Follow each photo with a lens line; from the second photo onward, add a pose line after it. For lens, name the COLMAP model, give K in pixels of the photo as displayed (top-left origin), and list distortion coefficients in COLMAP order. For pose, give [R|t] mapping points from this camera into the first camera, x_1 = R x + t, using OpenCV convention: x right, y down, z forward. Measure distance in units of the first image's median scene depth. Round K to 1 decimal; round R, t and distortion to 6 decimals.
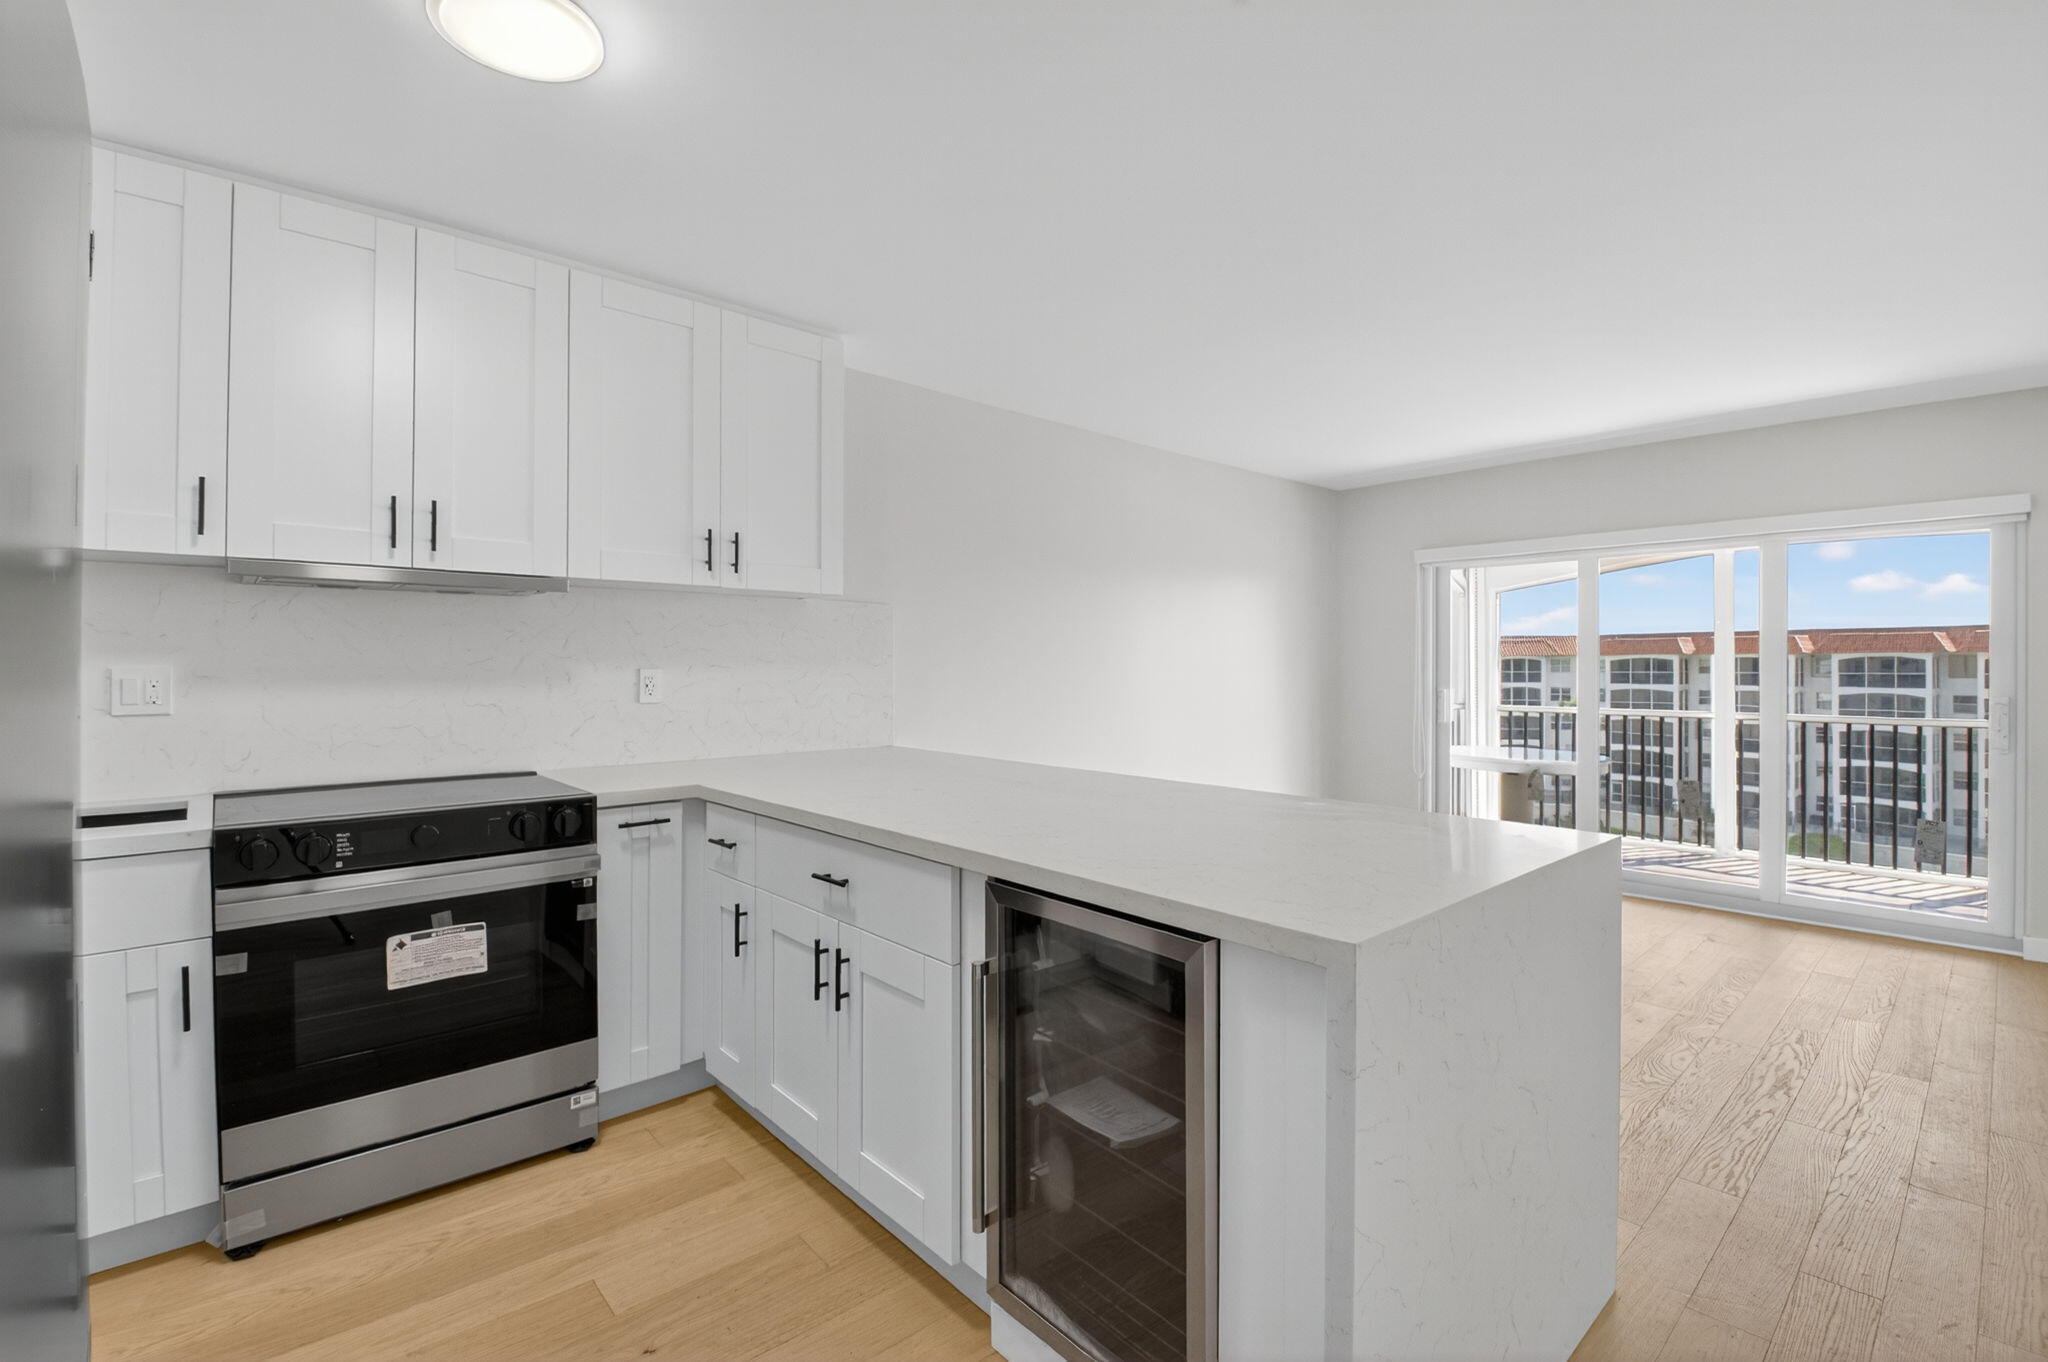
lens RADIAL K [[912.6, 0, 1021.2], [0, 912.6, 663.0], [0, 0, 1]] dist [0.010816, -0.022346]
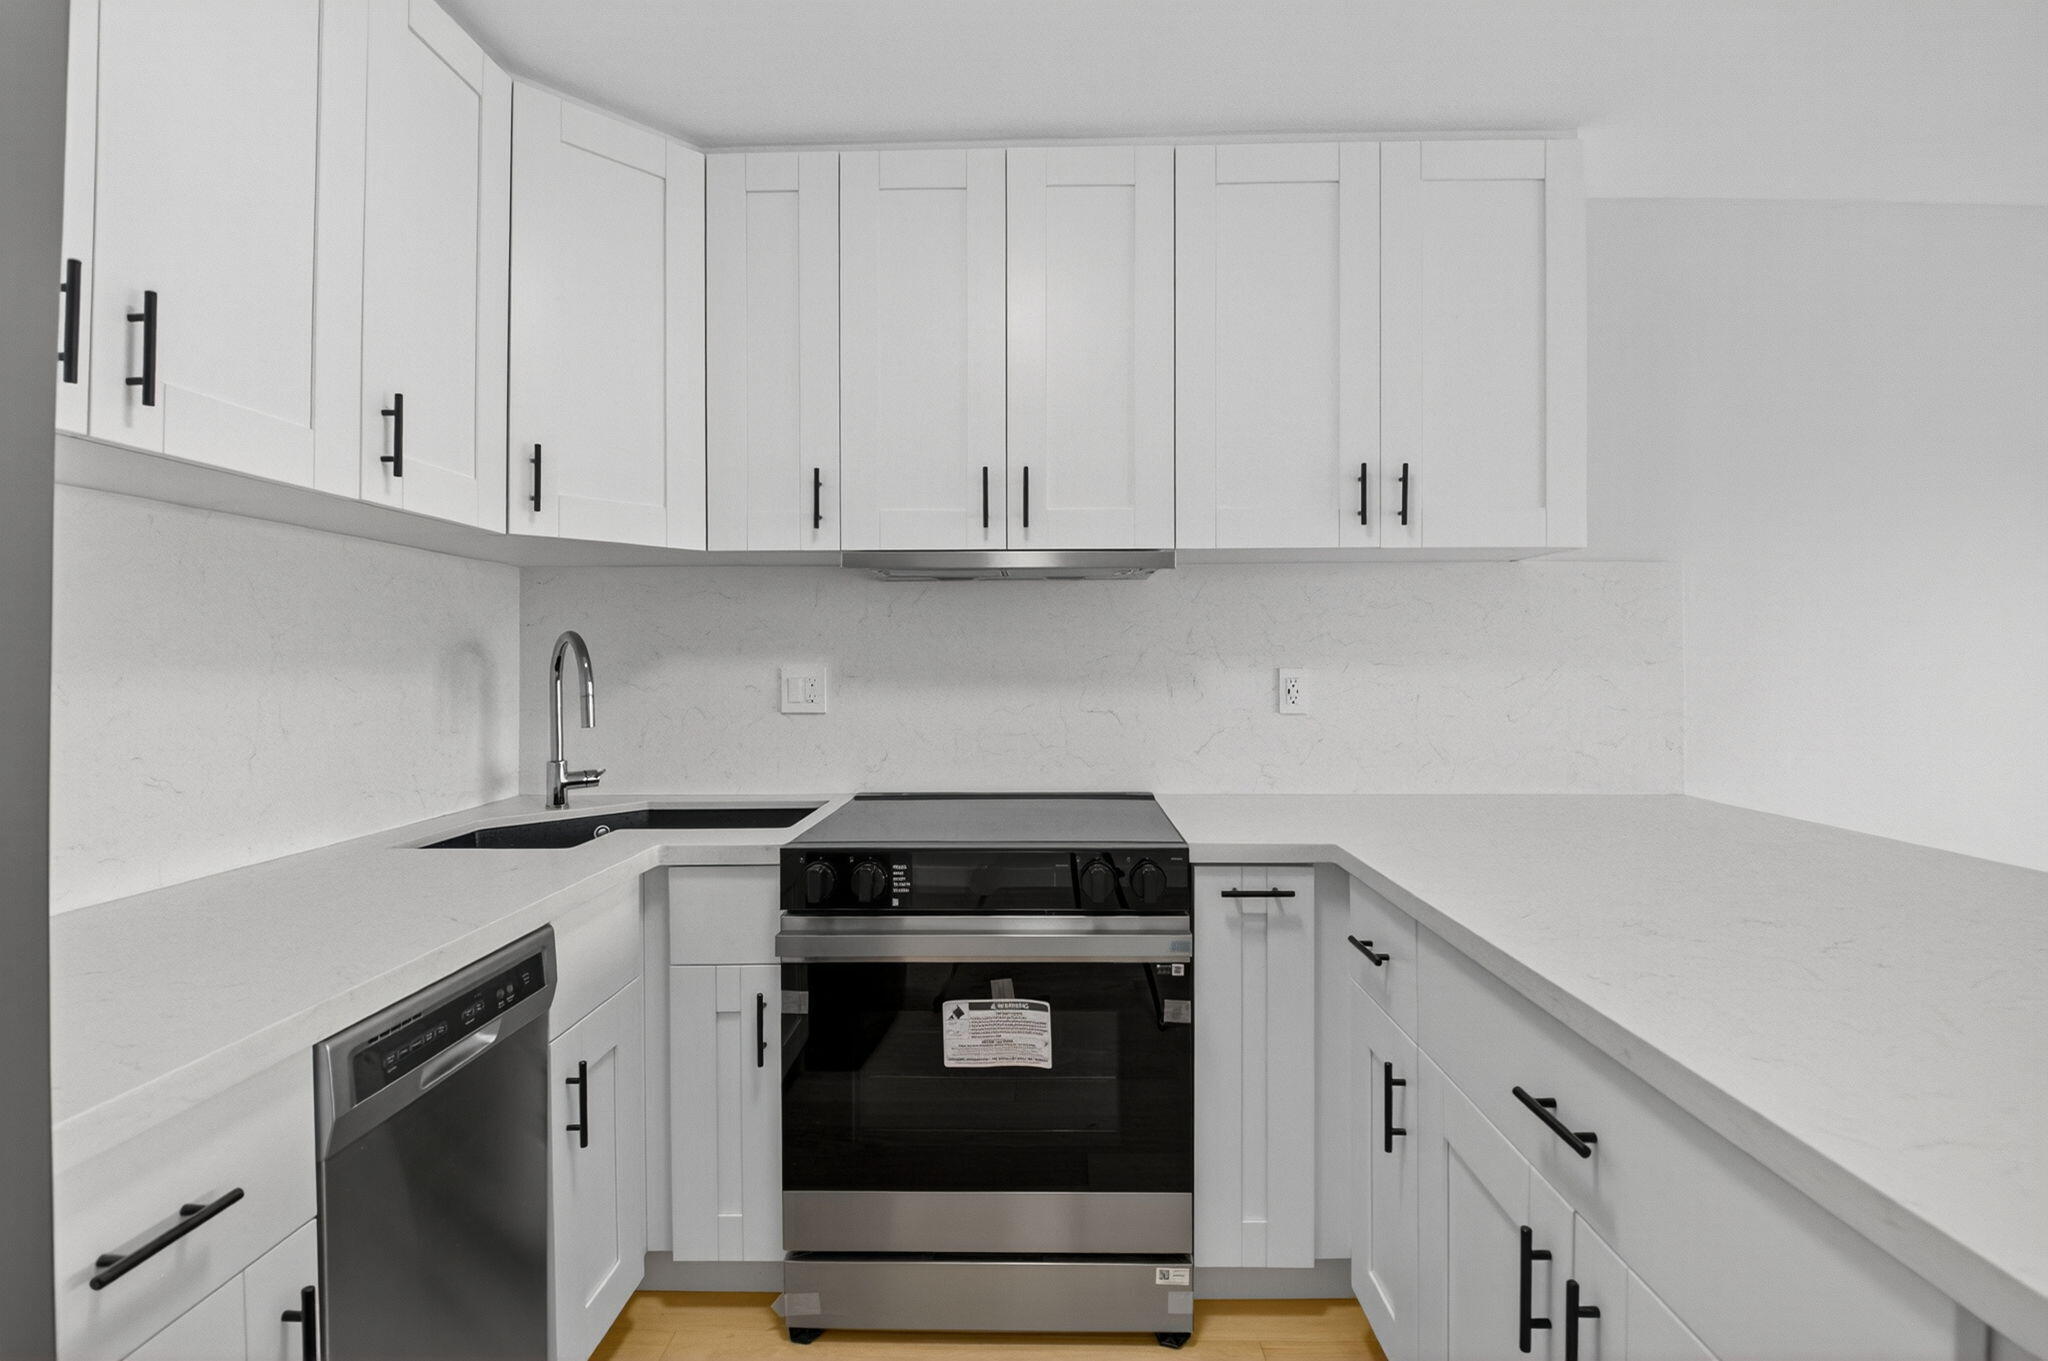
lens RADIAL K [[912.6, 0, 1039.7], [0, 912.6, 654.6], [0, 0, 1]] dist [0.010816, -0.022346]
pose [[0.740230, -0.007447, -0.672312, -0.075330], [0.003159, 0.999966, -0.007598, 0.000320], [0.672346, 0.003500, 0.740229, 0.403273]]
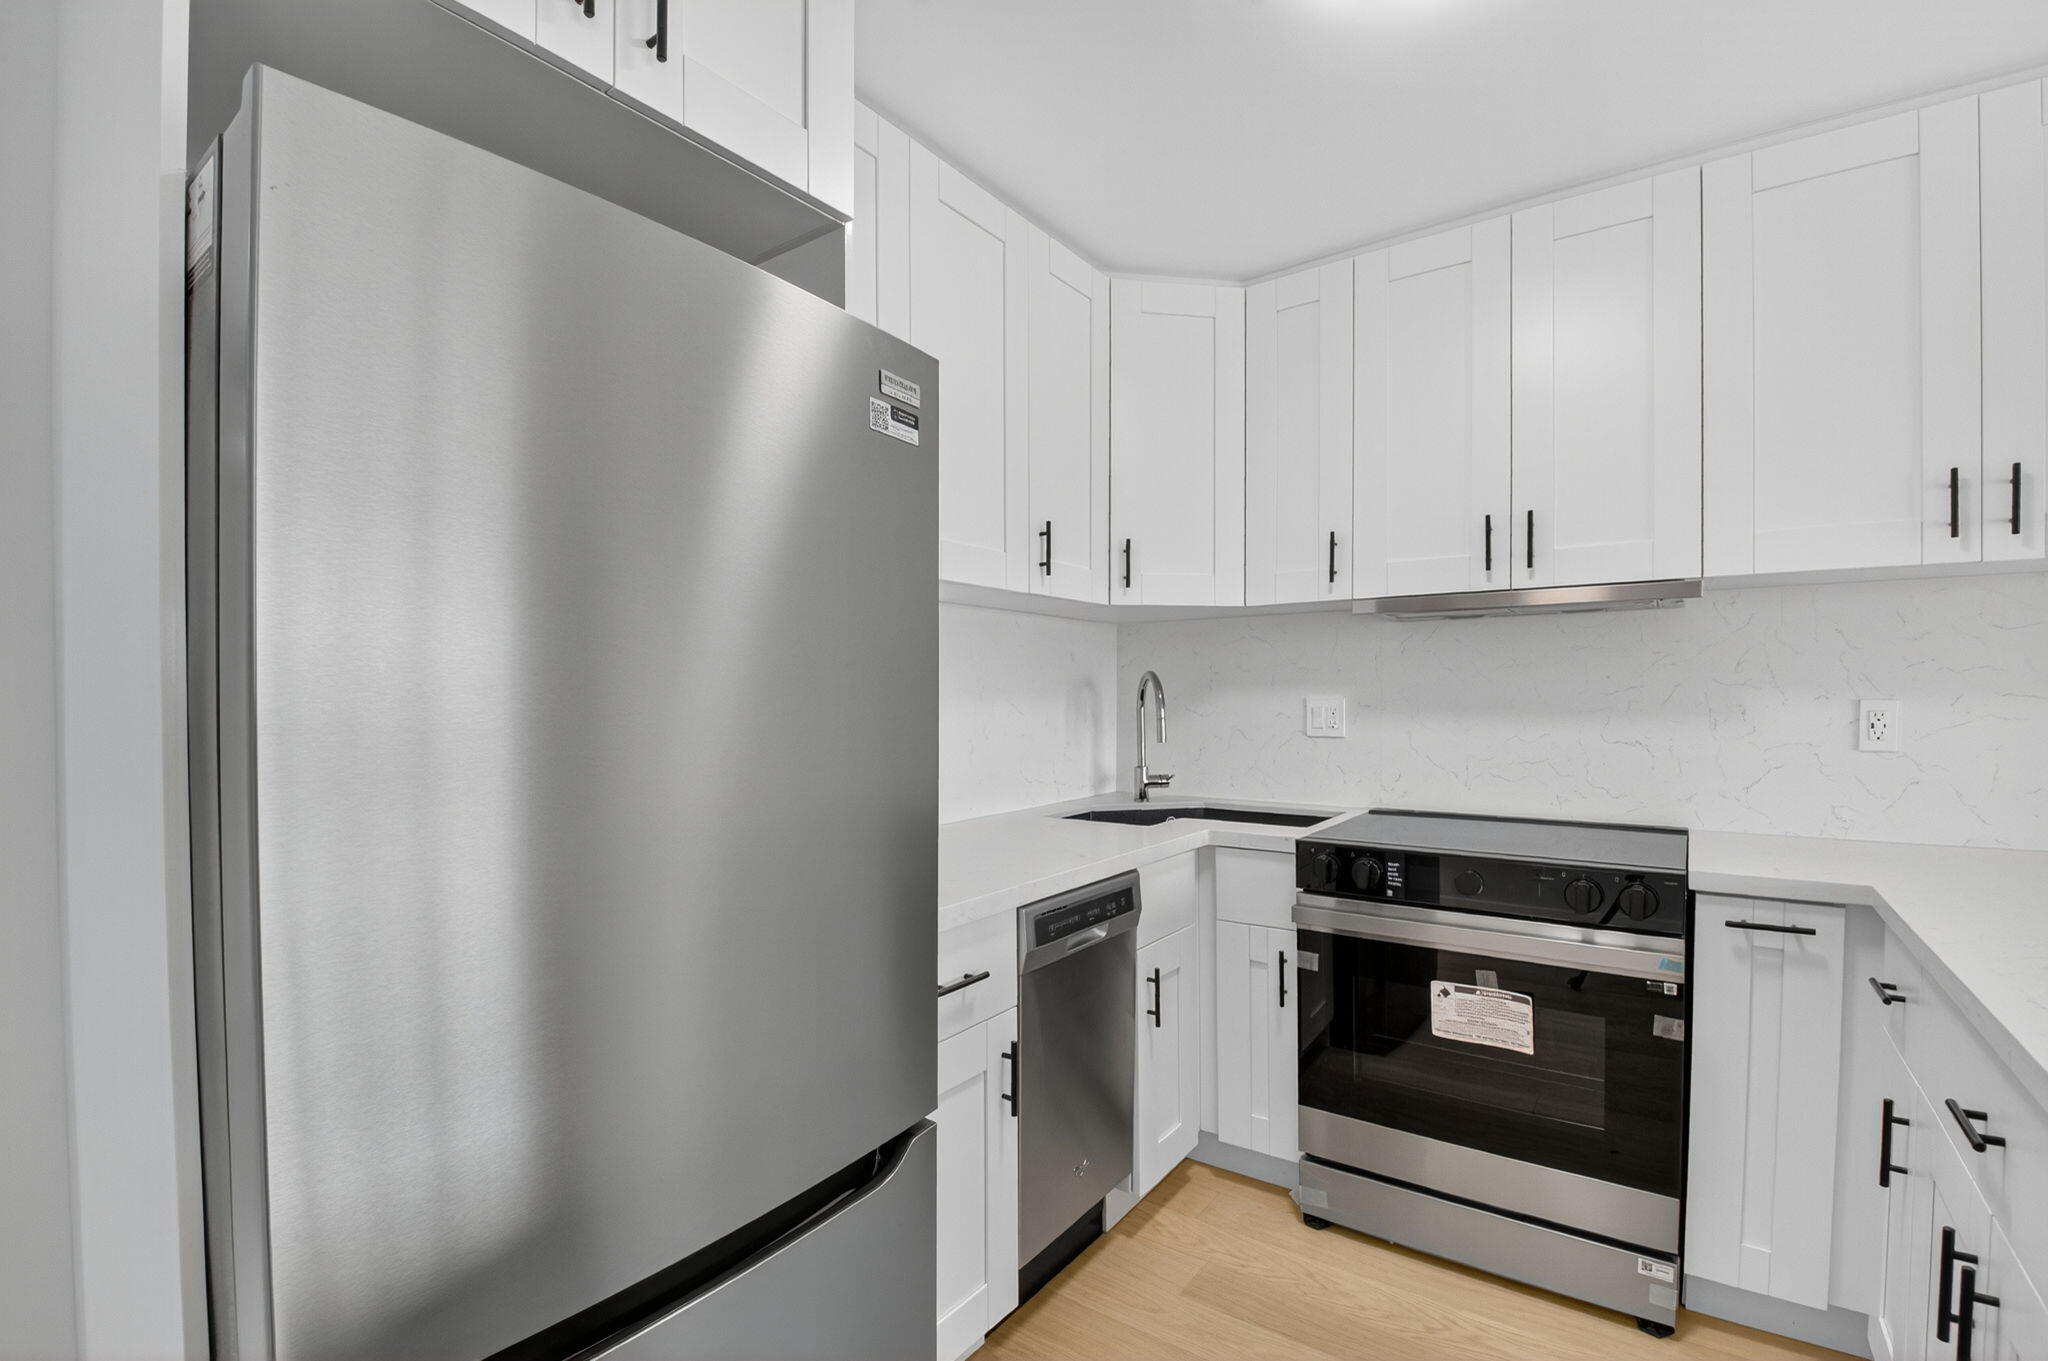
lens RADIAL K [[912.6, 0, 1035.7], [0, 912.6, 714.0], [0, 0, 1]] dist [0.010816, -0.022346]
pose [[0.228530, 0.019367, -0.973344, 0.123137], [0.005312, 0.999762, 0.021140, -0.000791], [0.973522, -0.010002, 0.228373, 0.333896]]
